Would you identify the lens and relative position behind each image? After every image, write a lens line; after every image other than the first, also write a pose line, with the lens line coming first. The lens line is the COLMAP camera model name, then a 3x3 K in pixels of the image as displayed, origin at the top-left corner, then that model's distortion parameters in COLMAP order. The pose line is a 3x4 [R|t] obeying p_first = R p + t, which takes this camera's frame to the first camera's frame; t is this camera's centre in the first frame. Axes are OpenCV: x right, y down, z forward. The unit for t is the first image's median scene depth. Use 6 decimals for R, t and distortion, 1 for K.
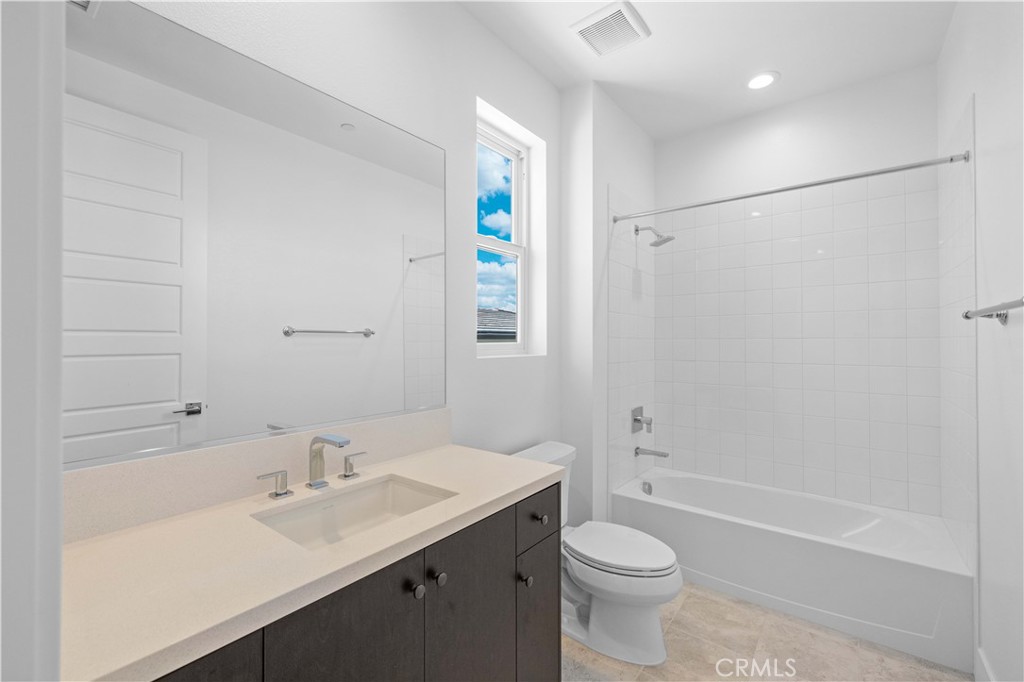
lens RADIAL K [[434.2, 0, 513.9], [0, 434.2, 337.5], [0, 0, 1]] dist [0.006649, 0.000512]
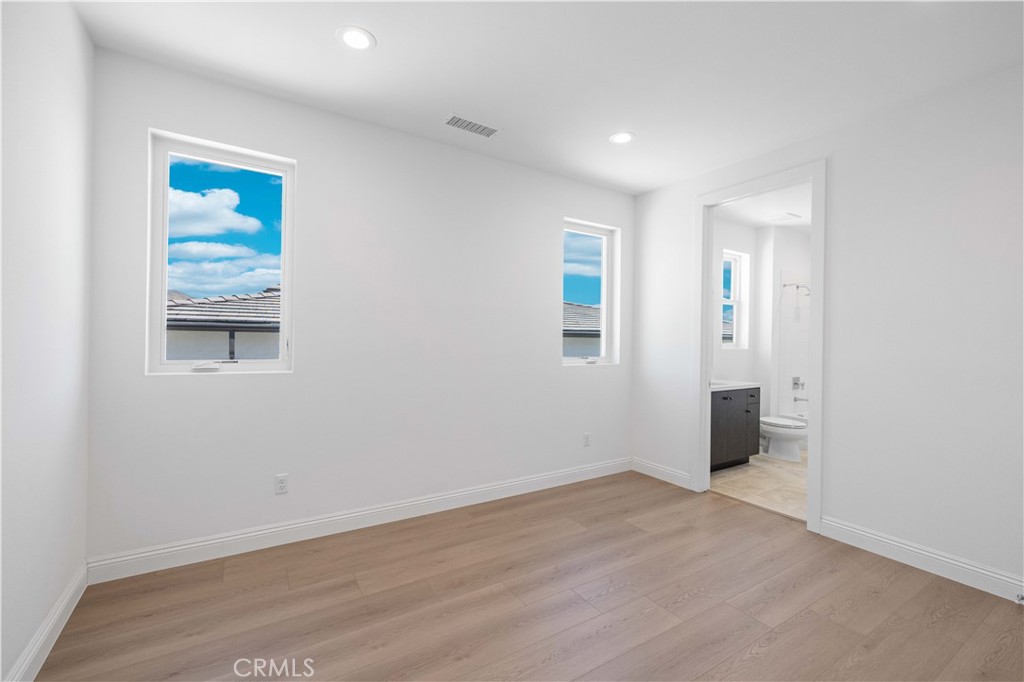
lens RADIAL K [[434.2, 0, 514.4], [0, 434.2, 340.2], [0, 0, 1]] dist [0.006649, 0.000512]
pose [[0.942362, 0.015326, -0.334245, -0.303076], [-0.011122, 0.999833, 0.014490, -0.023321], [0.334411, -0.009938, 0.942375, -1.485762]]
